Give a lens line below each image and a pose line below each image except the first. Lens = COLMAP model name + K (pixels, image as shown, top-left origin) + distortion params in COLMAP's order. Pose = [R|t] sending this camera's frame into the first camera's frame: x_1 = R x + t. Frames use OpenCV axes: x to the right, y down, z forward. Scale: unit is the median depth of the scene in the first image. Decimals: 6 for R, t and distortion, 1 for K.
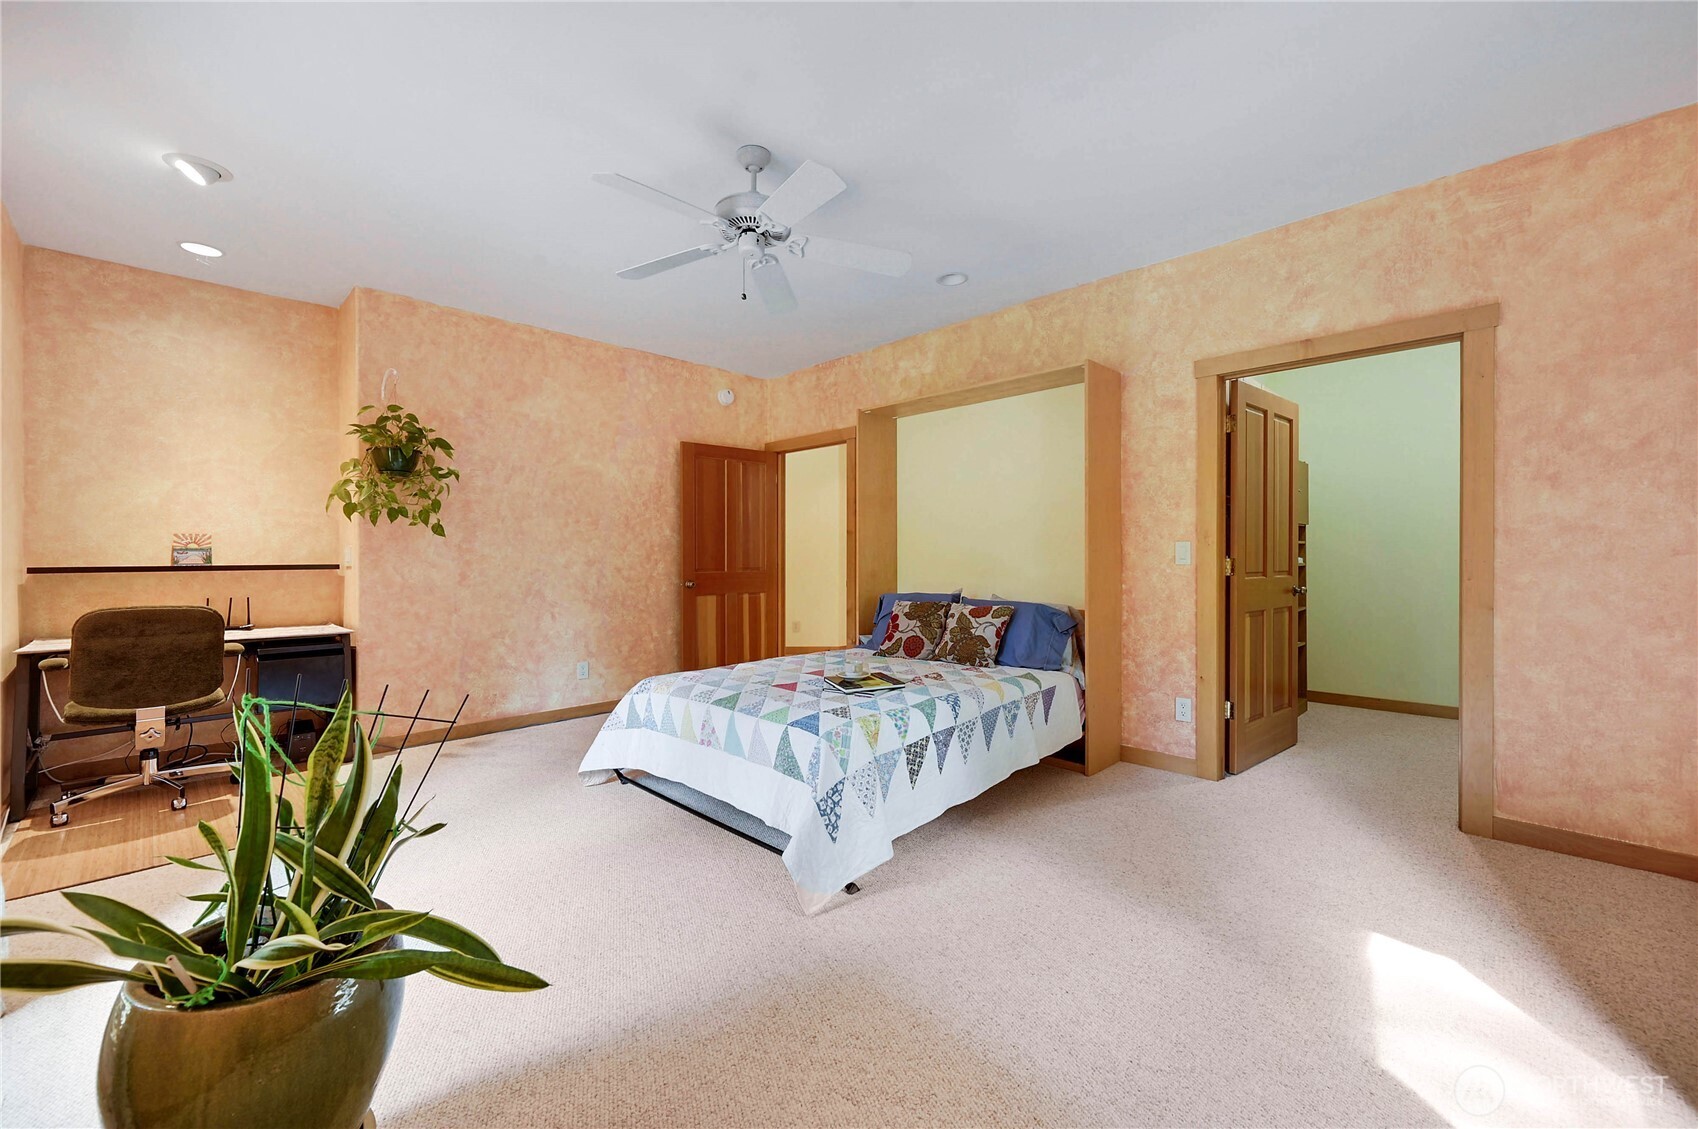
lens RADIAL K [[686.6, 0, 849.0], [0, 686.6, 564.5], [0, 0, 1]] dist [-0.000908, -0.000302]
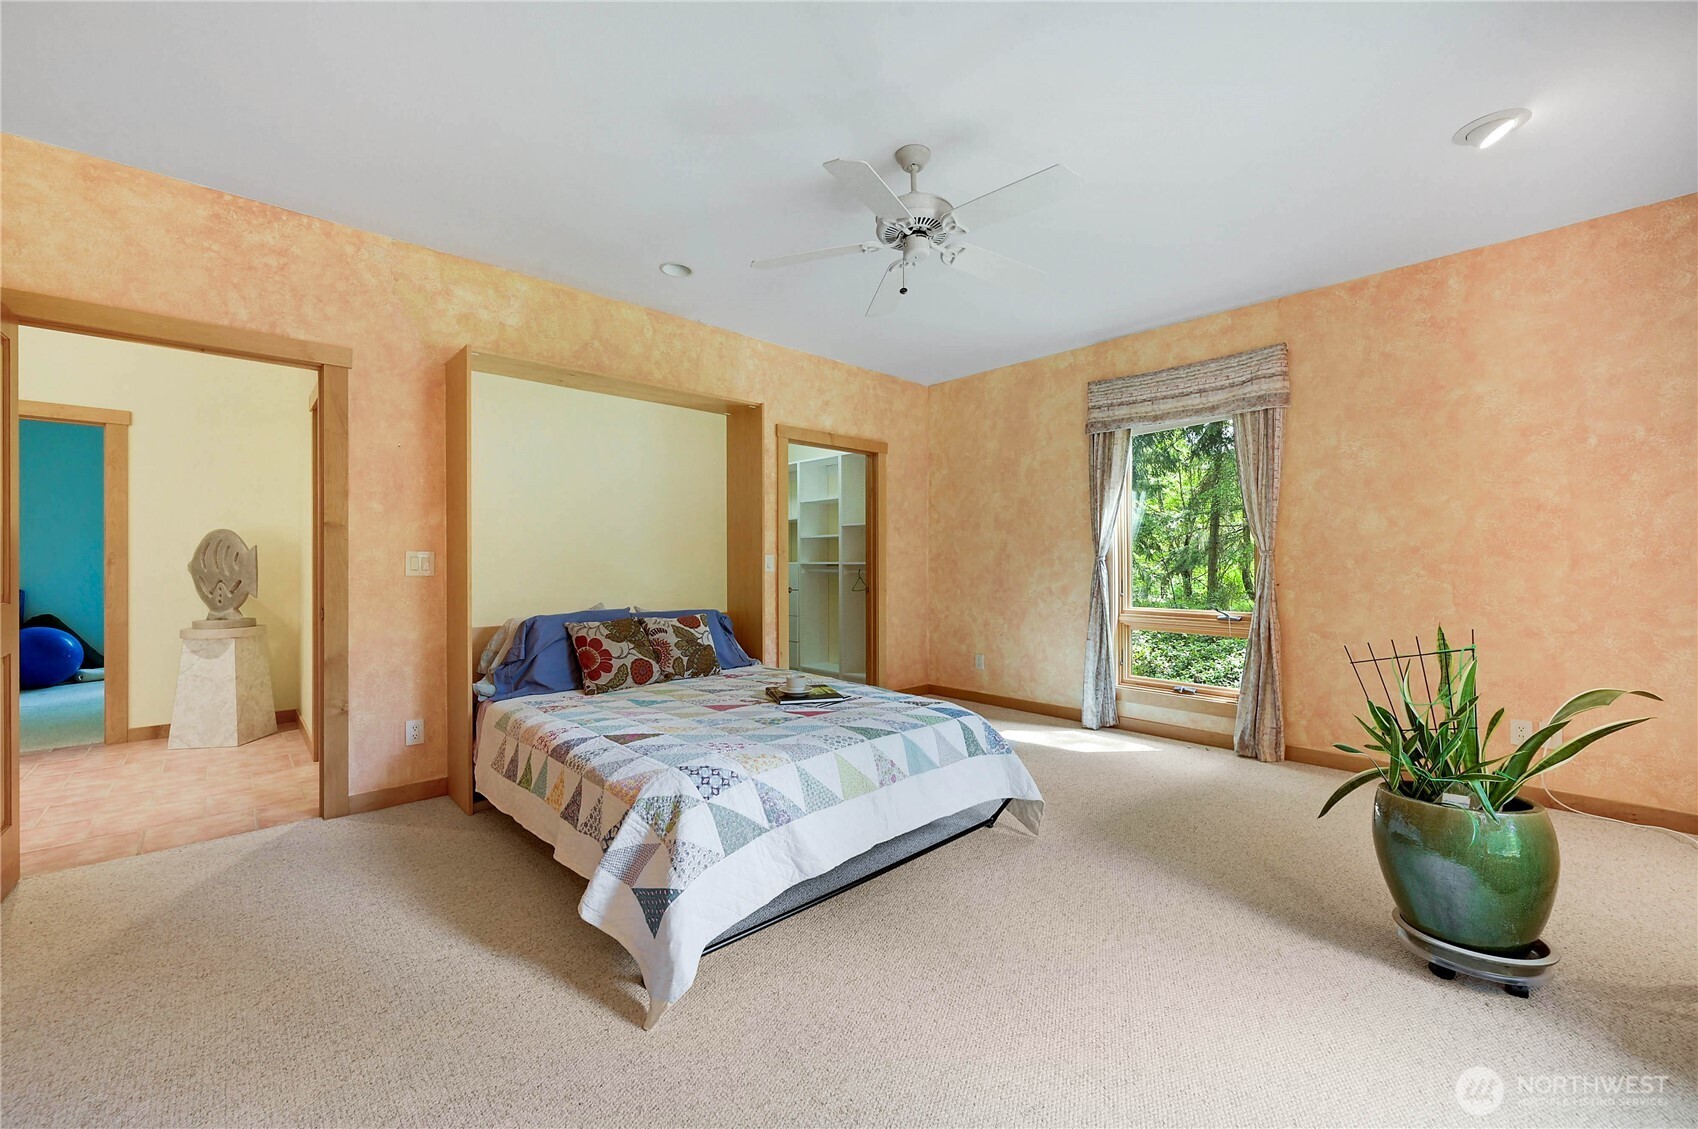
lens RADIAL K [[686.6, 0, 849.0], [0, 686.6, 564.5], [0, 0, 1]] dist [-0.000908, -0.000302]
pose [[0.018948, -0.001160, 0.999820, -0.776834], [0.010716, 0.999942, 0.000957, -0.012012], [-0.999763, 0.010696, 0.018959, 0.742750]]
